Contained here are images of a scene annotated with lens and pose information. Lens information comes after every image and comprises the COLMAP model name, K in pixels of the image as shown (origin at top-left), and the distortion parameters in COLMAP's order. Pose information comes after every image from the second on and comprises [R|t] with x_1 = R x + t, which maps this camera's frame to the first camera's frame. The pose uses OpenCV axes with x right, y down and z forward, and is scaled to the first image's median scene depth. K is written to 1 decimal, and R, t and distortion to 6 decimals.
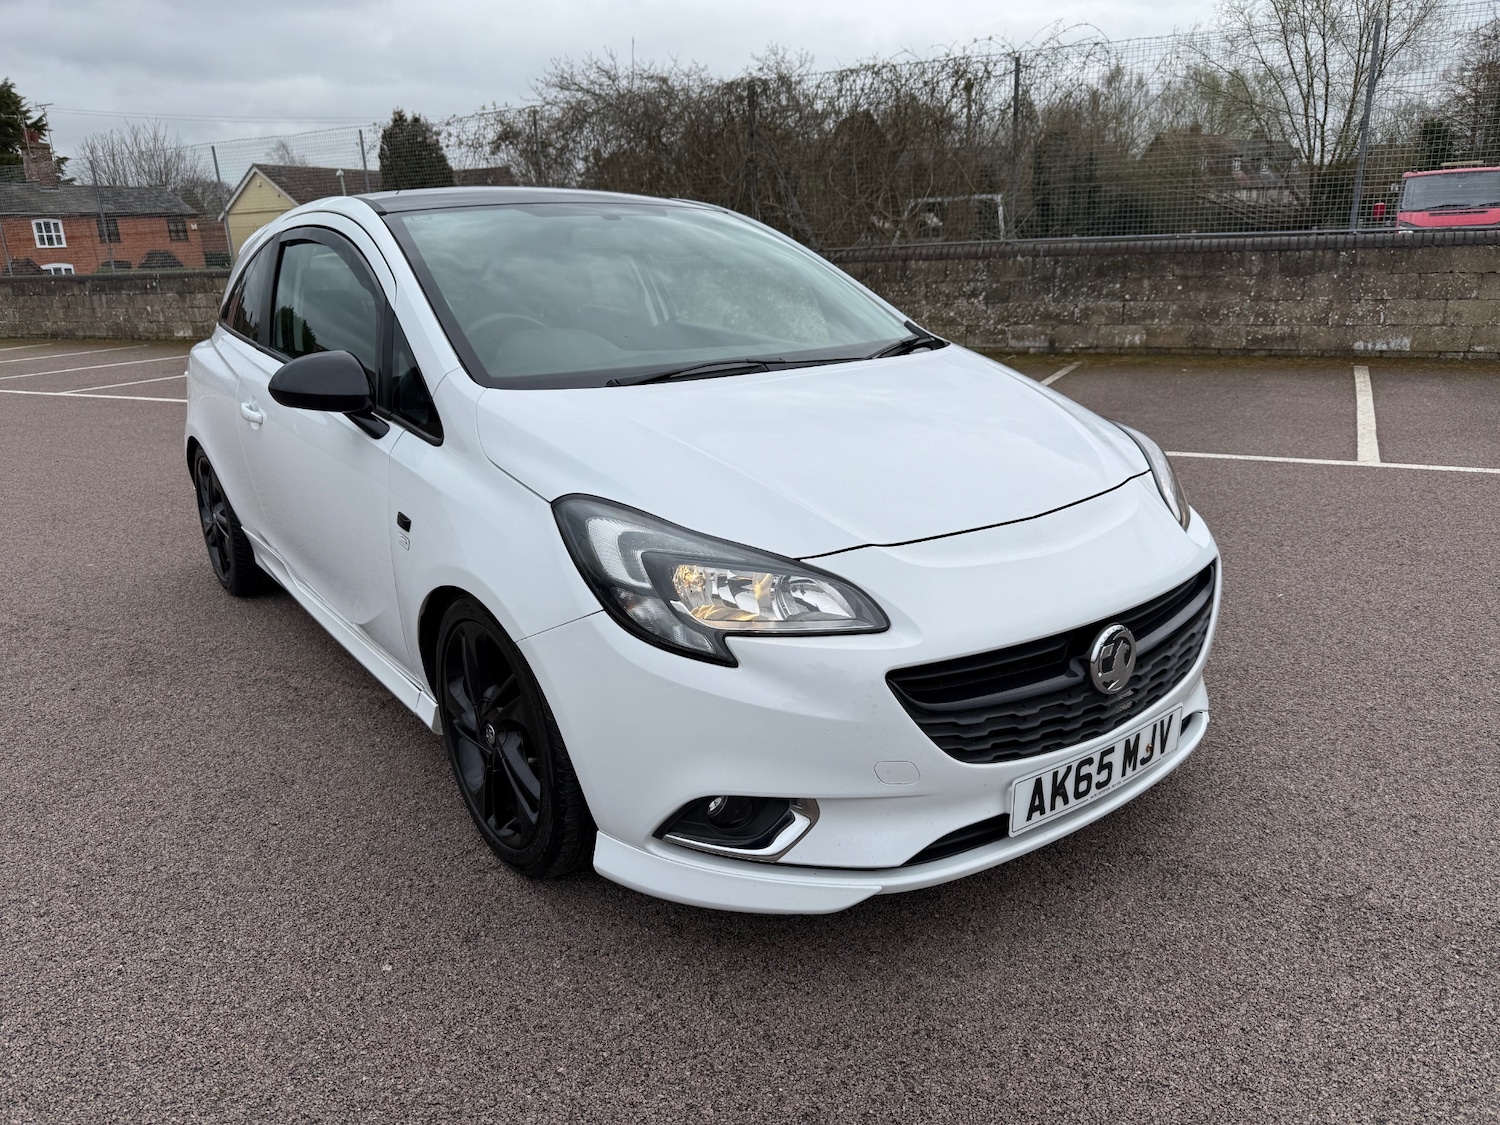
lens RADIAL K [[1071.6, 0, 753.6], [0, 1071.6, 564.3], [0, 0, 1]] dist [0.017780, -0.022051]
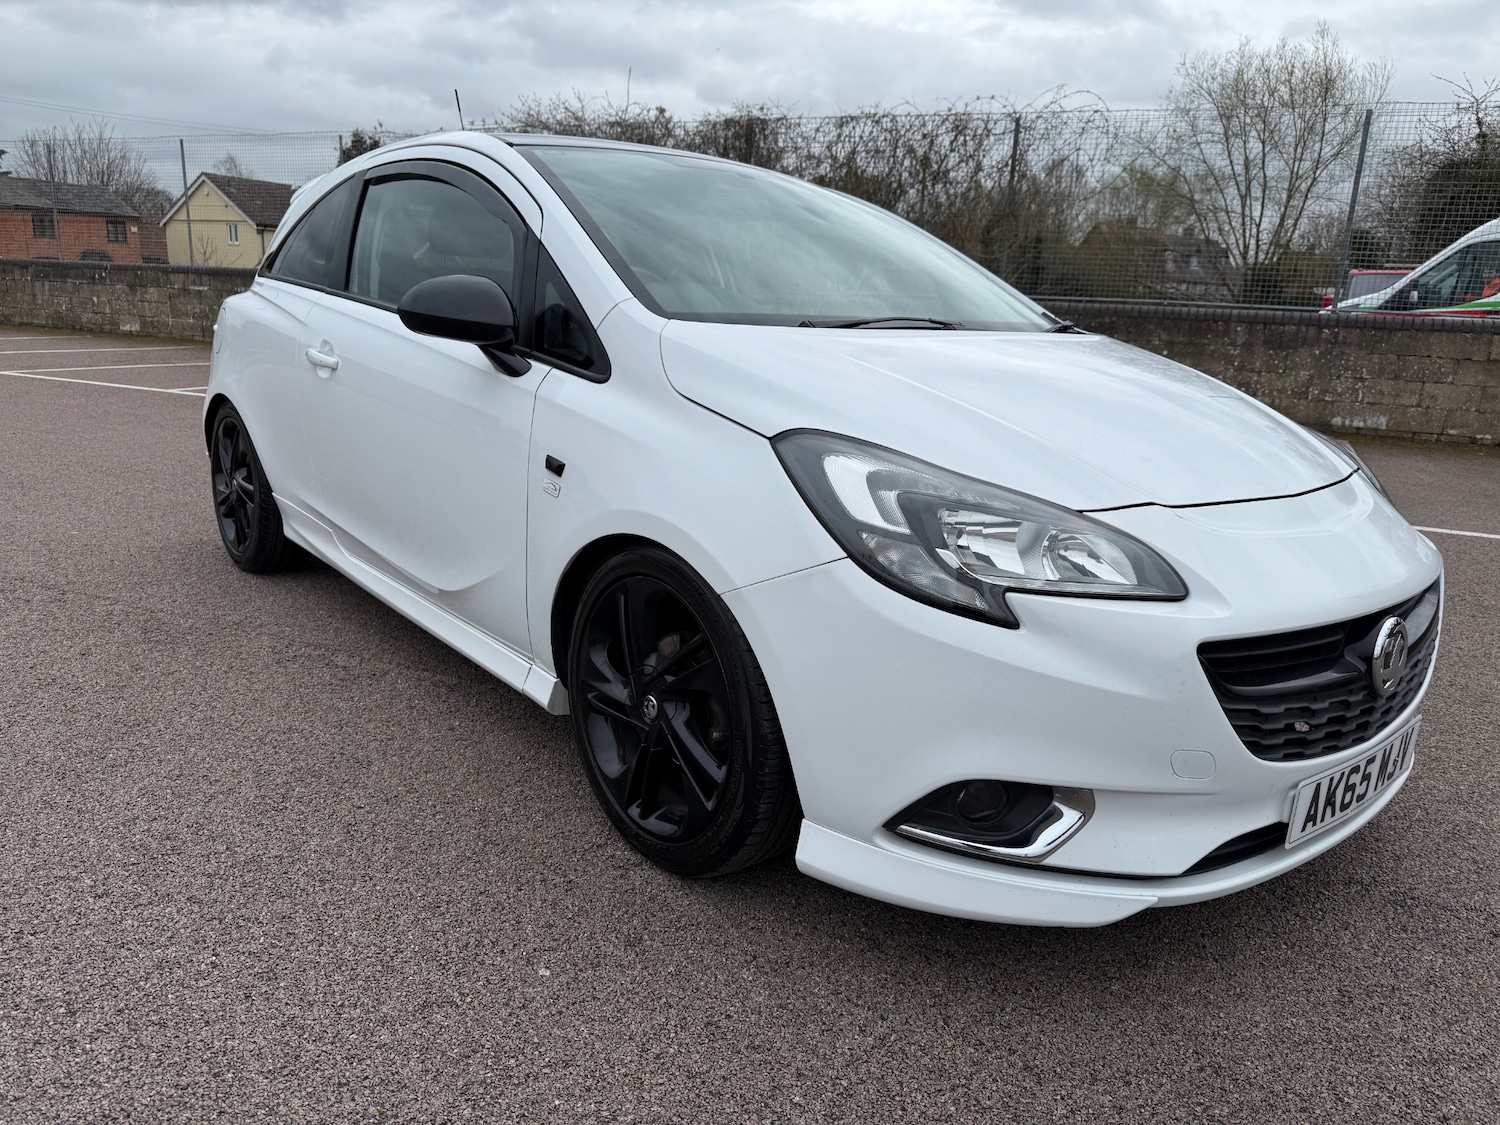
lens RADIAL K [[1072.2, 0, 749.2], [0, 1072.2, 557.2], [0, 0, 1]] dist [0.020722, -0.025316]
pose [[0.995750, 0.065756, 0.064481, -0.051852], [-0.062150, 0.996471, -0.056412, 0.018111], [-0.067963, 0.052164, 0.996323, 0.027296]]
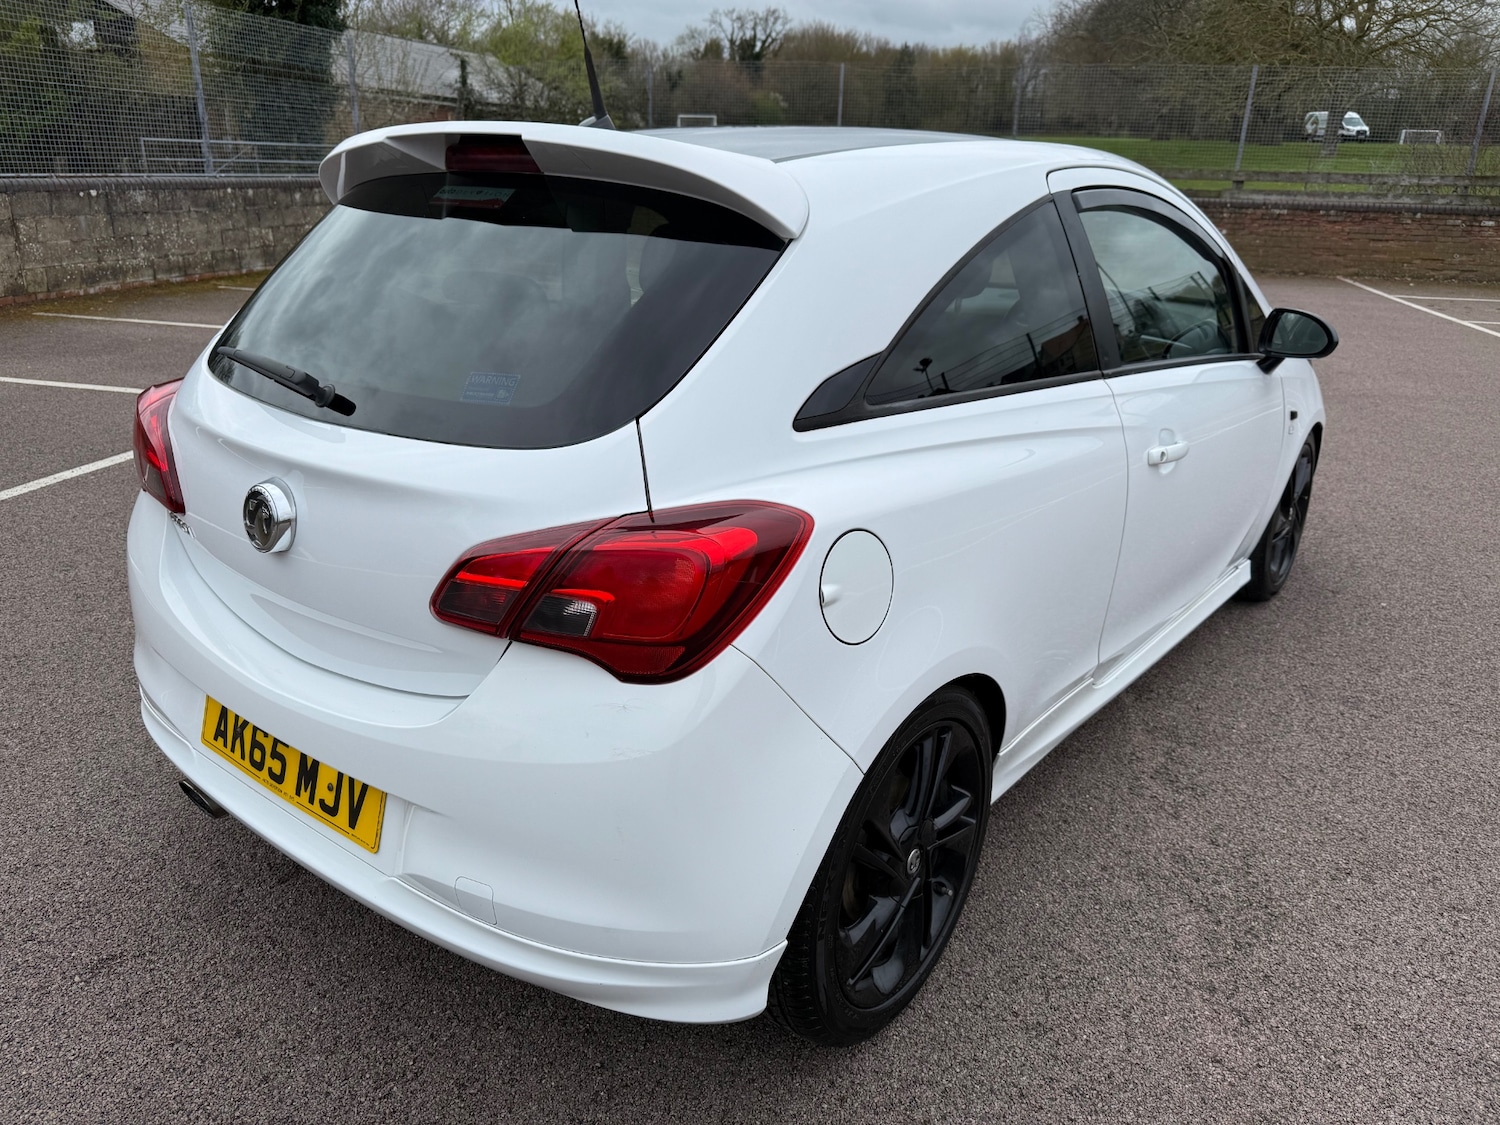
lens RADIAL K [[1042.1, 0, 752.6], [0, 1042.1, 578.2], [0, 0, 1]] dist [0.022554, -0.001568]
pose [[-0.237799, -0.320351, 0.916966, -0.355161], [0.260063, 0.888581, 0.377877, -0.133266], [-0.935852, 0.328328, -0.127992, 0.457463]]
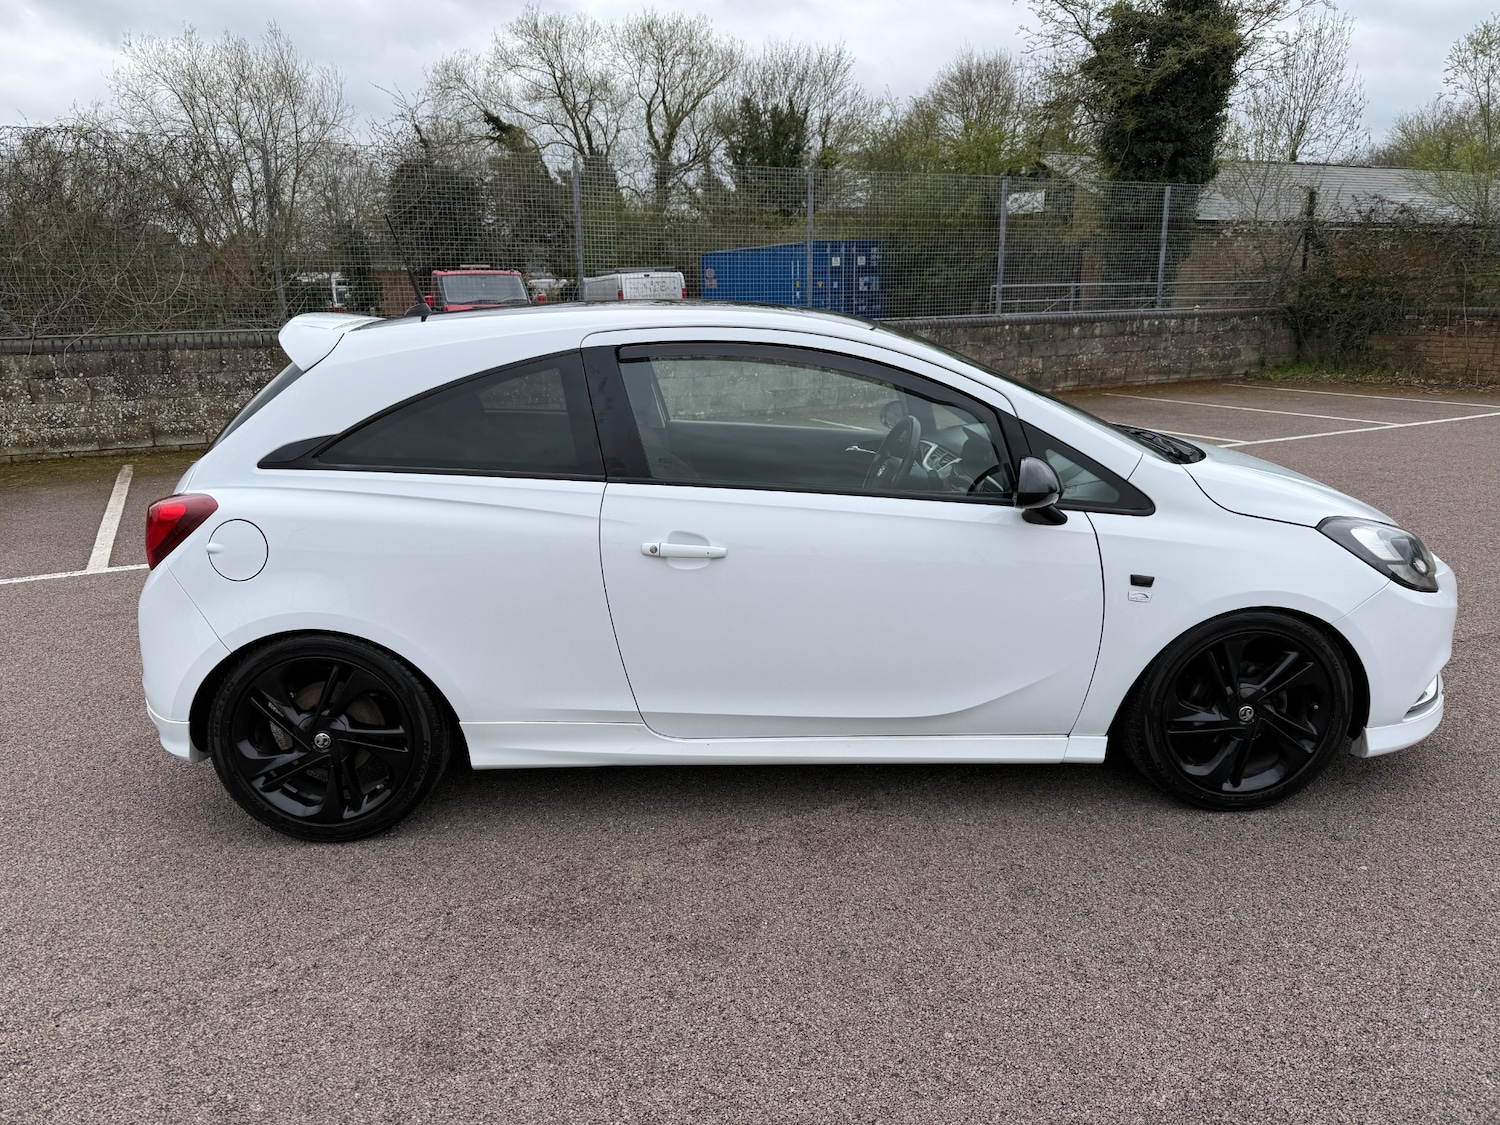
lens RADIAL K [[1073.4, 0, 744.9], [0, 1073.4, 556.1], [0, 0, 1]] dist [0.015739, -0.019742]
pose [[0.586079, -0.161093, 0.794079, -0.375826], [0.222312, 0.974397, 0.033594, -0.050583], [-0.779159, 0.156844, 0.606886, 0.144277]]
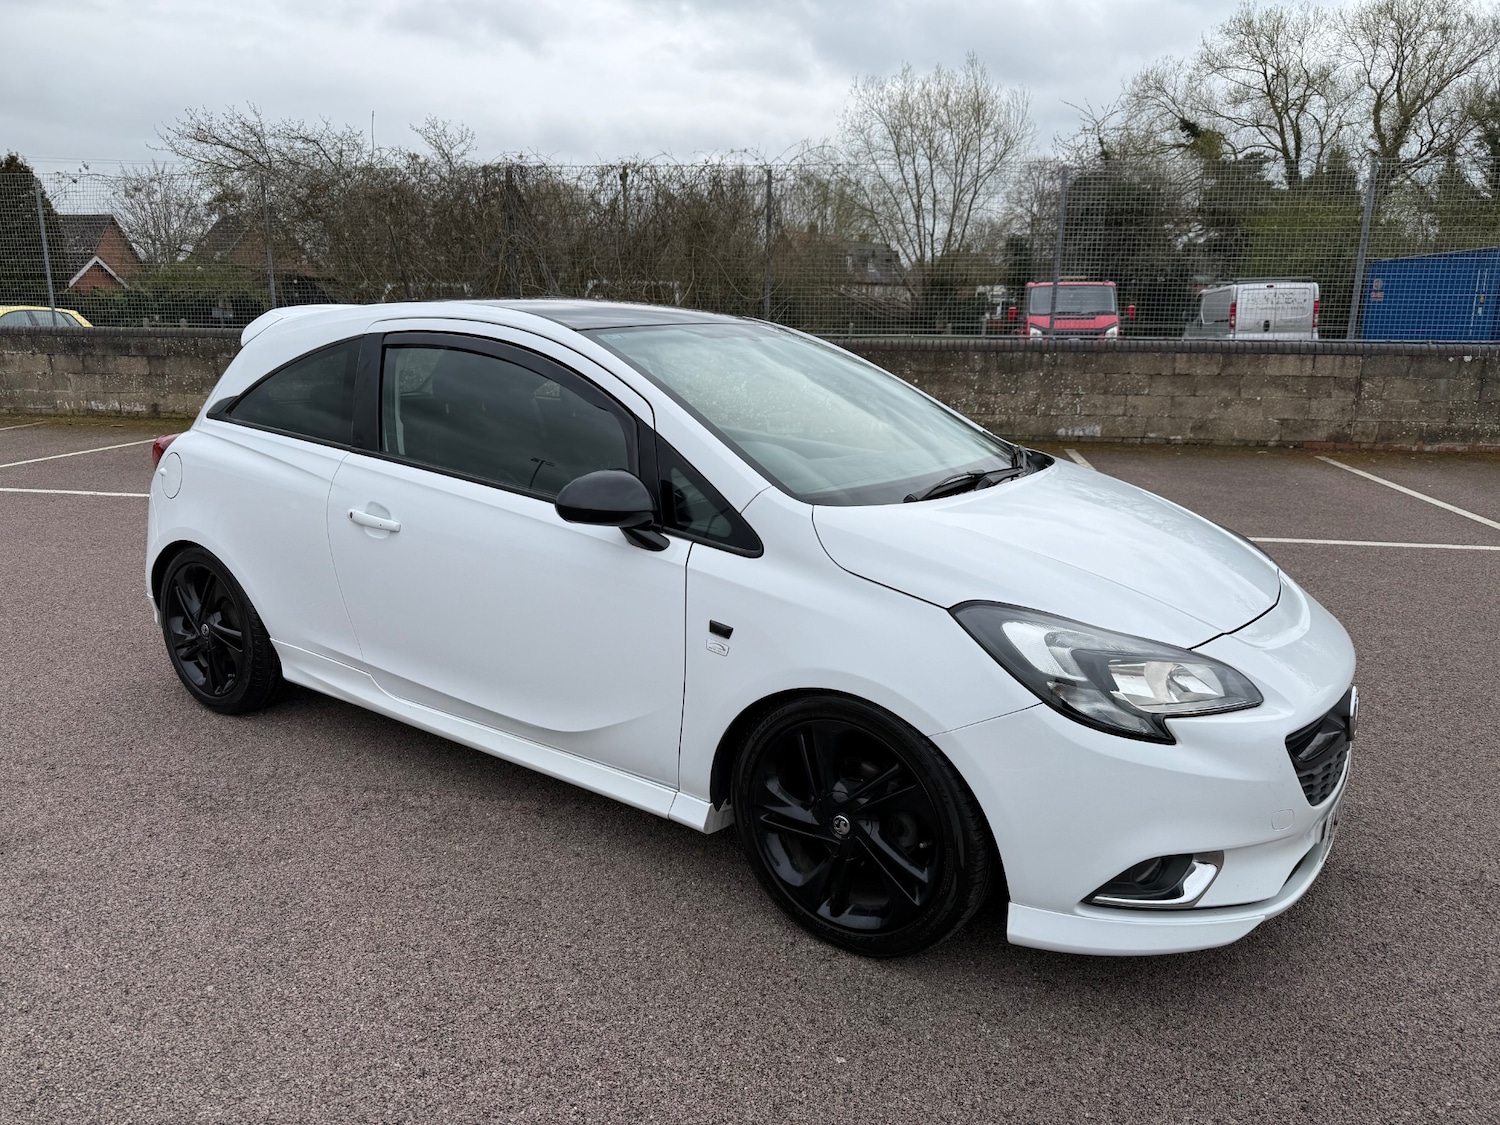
lens RADIAL K [[1069.1, 0, 746.3], [0, 1069.1, 546.3], [0, 0, 1]] dist [0.023582, -0.031237]
pose [[0.948669, -0.025473, 0.315242, -0.150422], [0.050283, 0.996221, -0.070821, -0.011109], [-0.312247, 0.083037, 0.946365, -0.001134]]
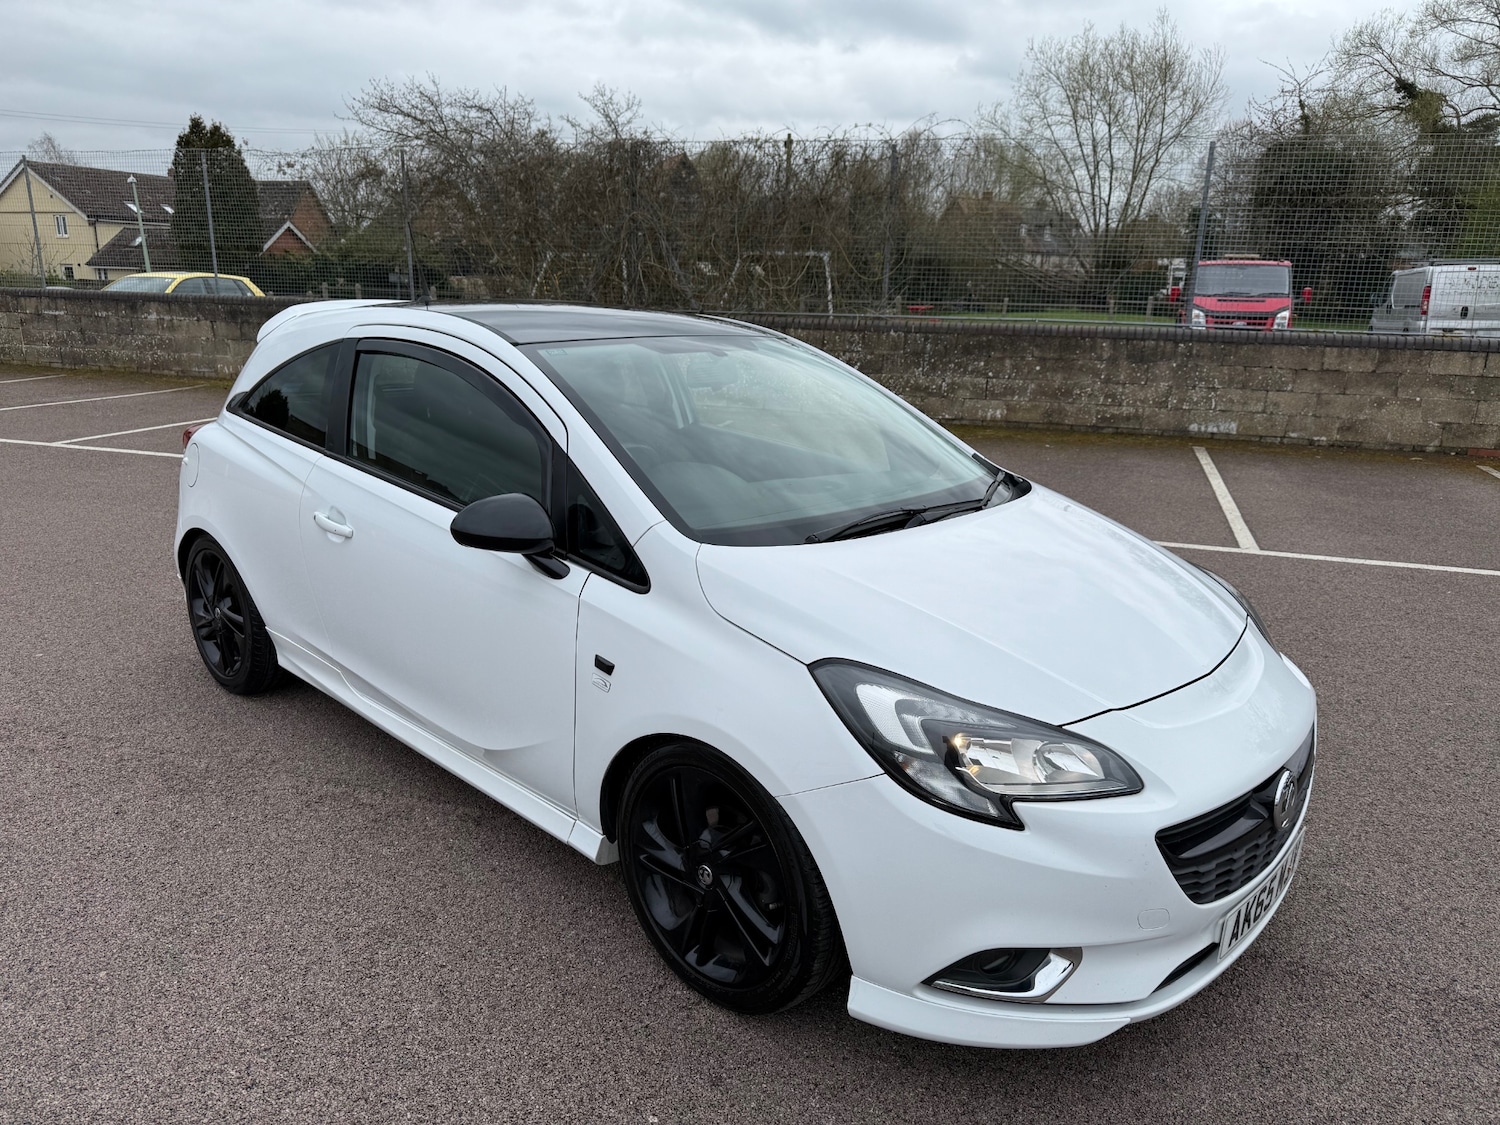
lens RADIAL K [[1071.6, 0, 753.6], [0, 1071.6, 564.3], [0, 0, 1]] dist [0.017780, -0.022051]
pose [[0.983589, 0.011297, 0.180068, -0.088296], [-0.005808, 0.999503, -0.030980, -0.025394], [-0.180329, 0.029426, 0.983166, -0.009597]]
